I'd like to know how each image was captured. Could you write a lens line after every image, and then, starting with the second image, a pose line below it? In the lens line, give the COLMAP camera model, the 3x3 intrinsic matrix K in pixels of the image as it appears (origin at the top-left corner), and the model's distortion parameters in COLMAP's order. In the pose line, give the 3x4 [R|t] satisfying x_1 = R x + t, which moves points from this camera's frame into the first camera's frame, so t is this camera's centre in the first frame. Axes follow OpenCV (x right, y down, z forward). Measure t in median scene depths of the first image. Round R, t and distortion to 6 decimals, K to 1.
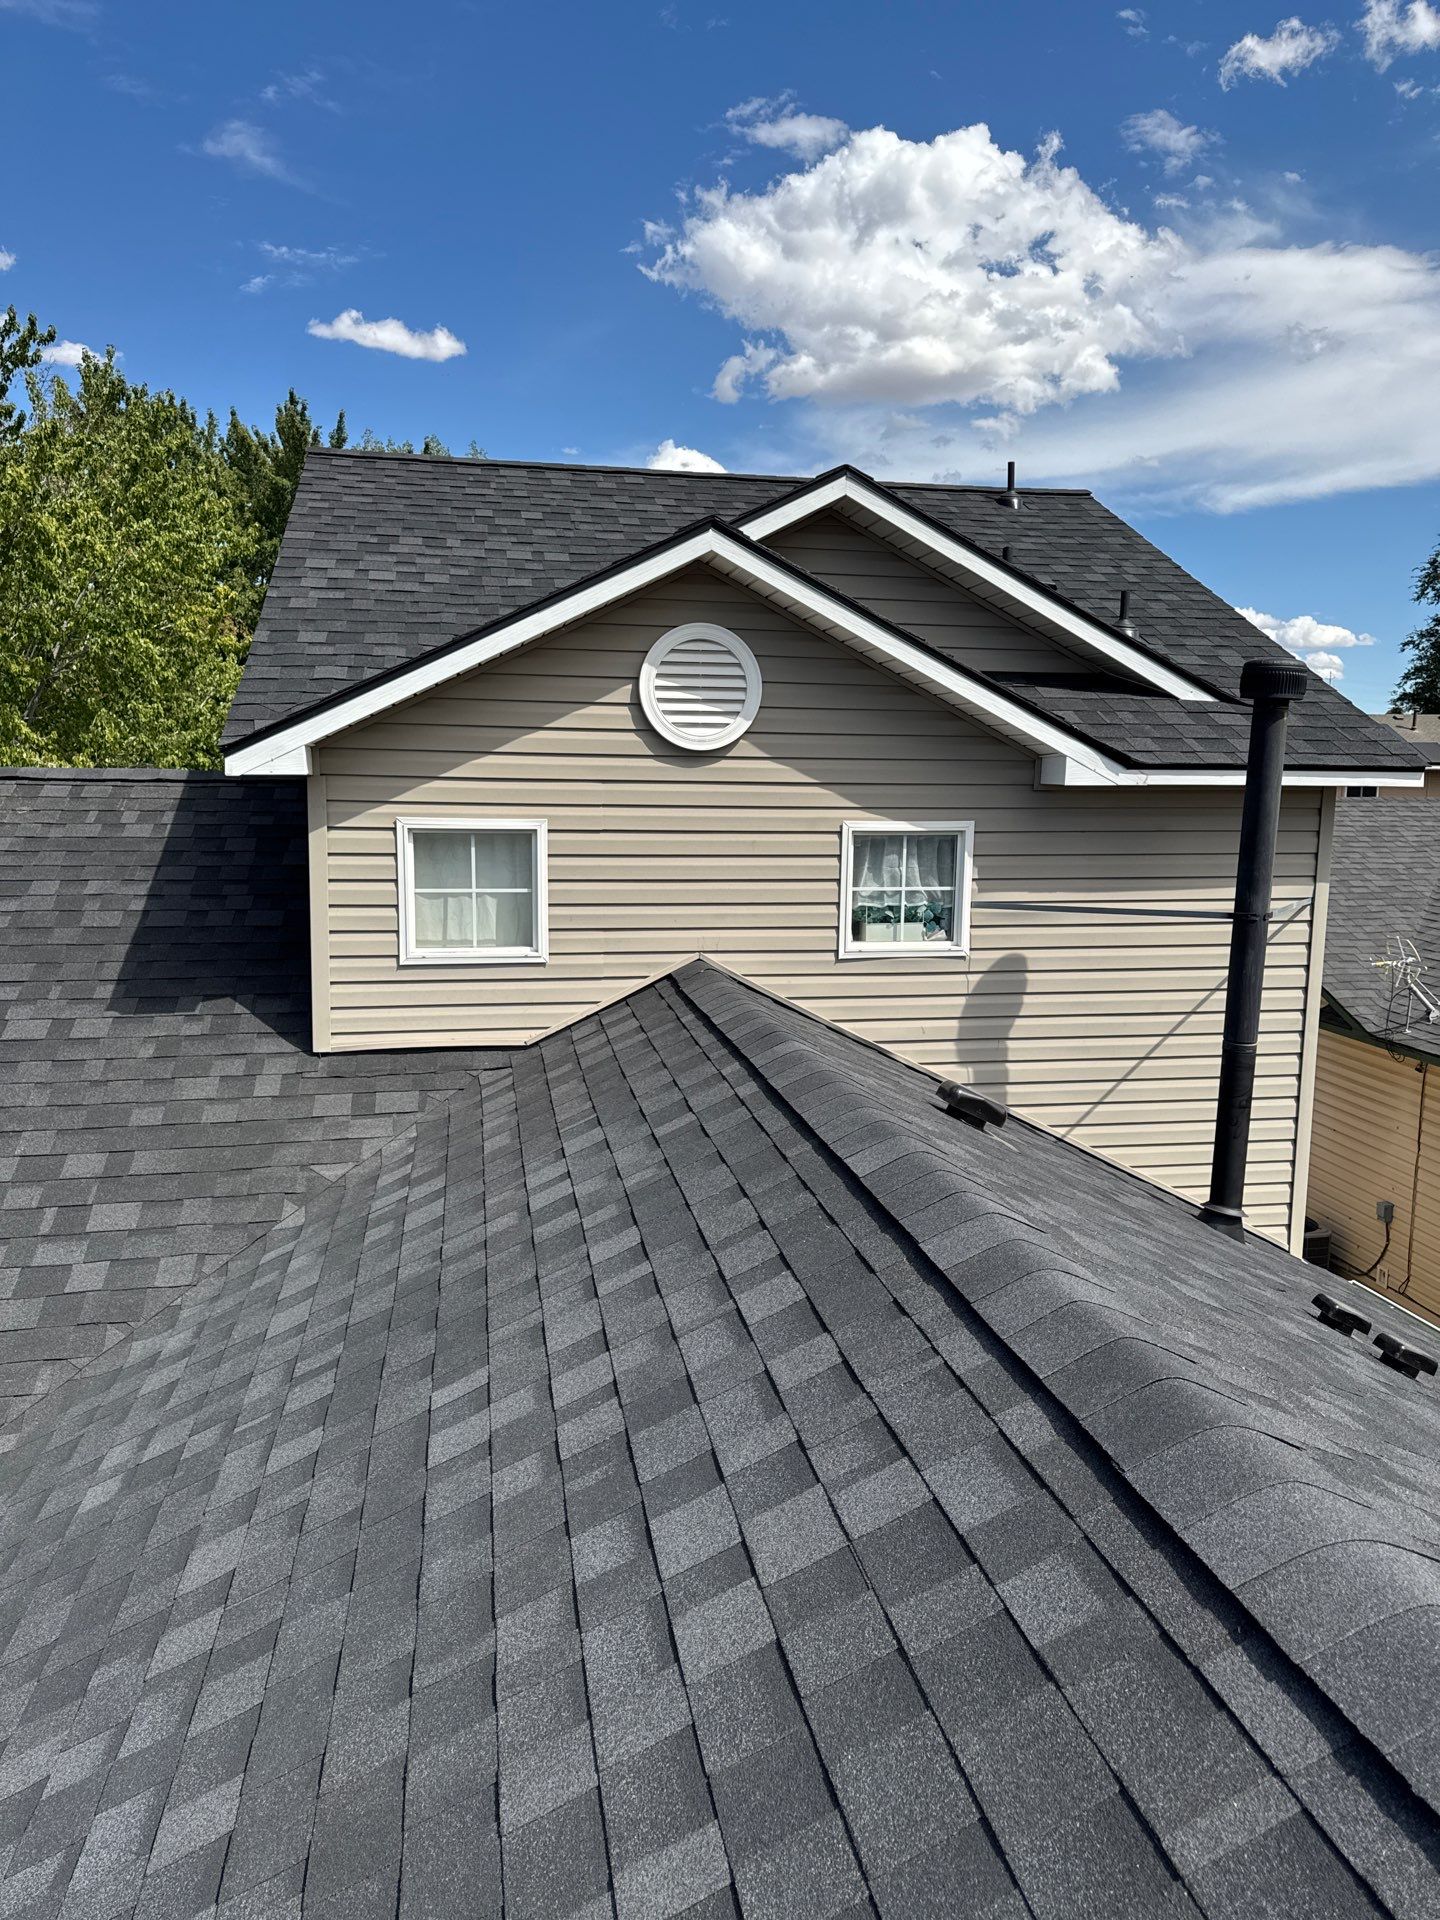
lens RADIAL K [[1360.0, 0, 731.5], [0, 1360.0, 946.6], [0, 0, 1]] dist [0.054643, -0.044230]
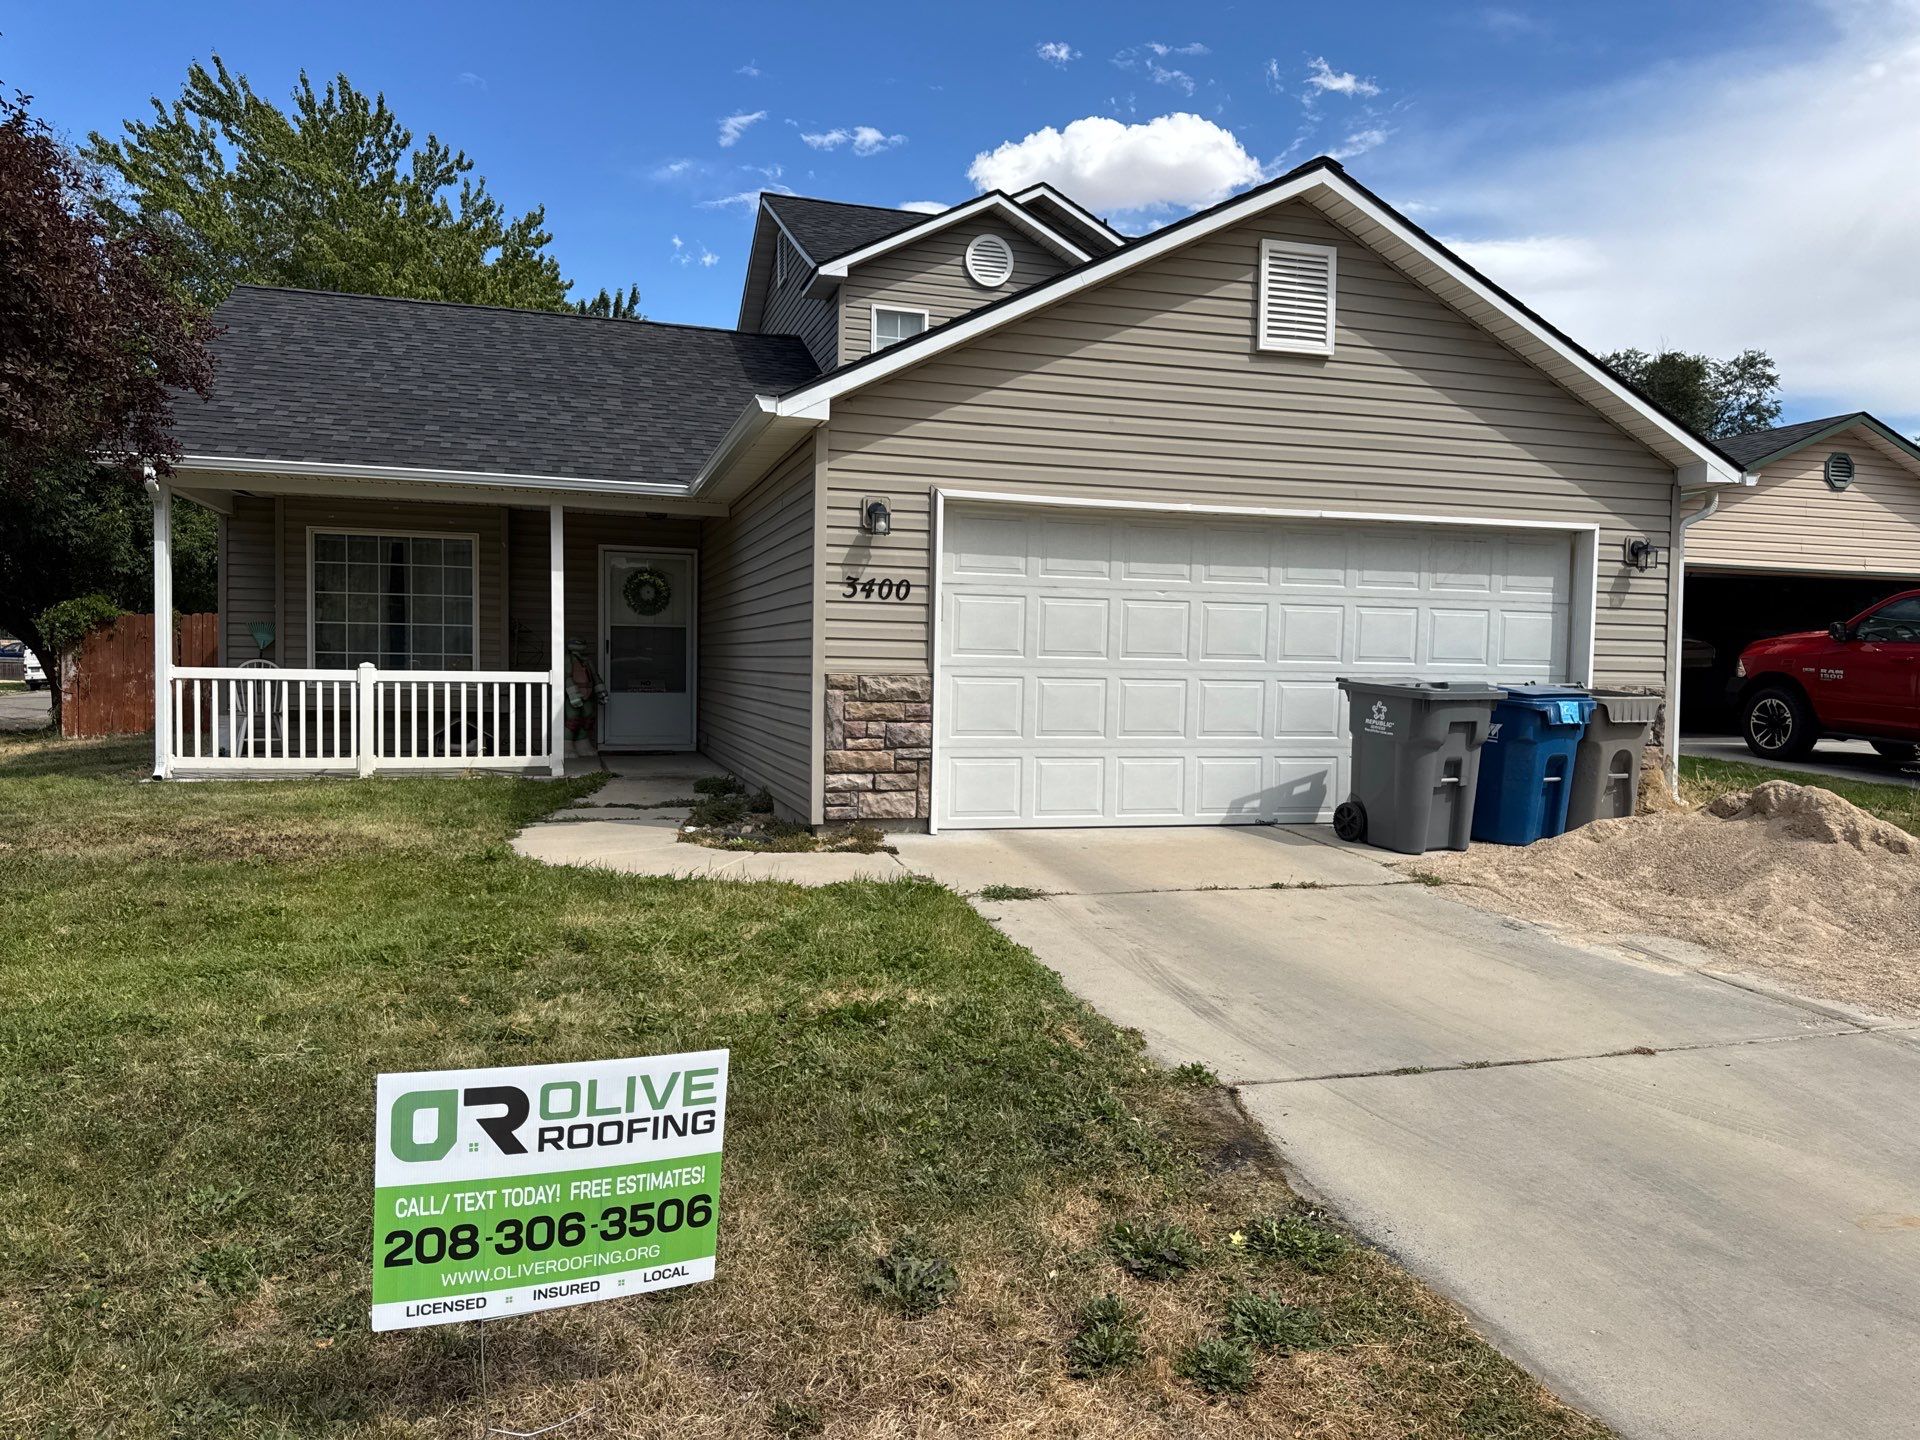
lens RADIAL K [[1360.0, 0, 972.5], [0, 1360.0, 686.9], [0, 0, 1]] dist [0.054643, -0.044230]
pose [[0.994100, 0.002971, 0.108428, -0.331449], [0.009269, 0.993641, -0.112212, 0.894519], [-0.108072, 0.112555, 0.987751, -1.436139]]
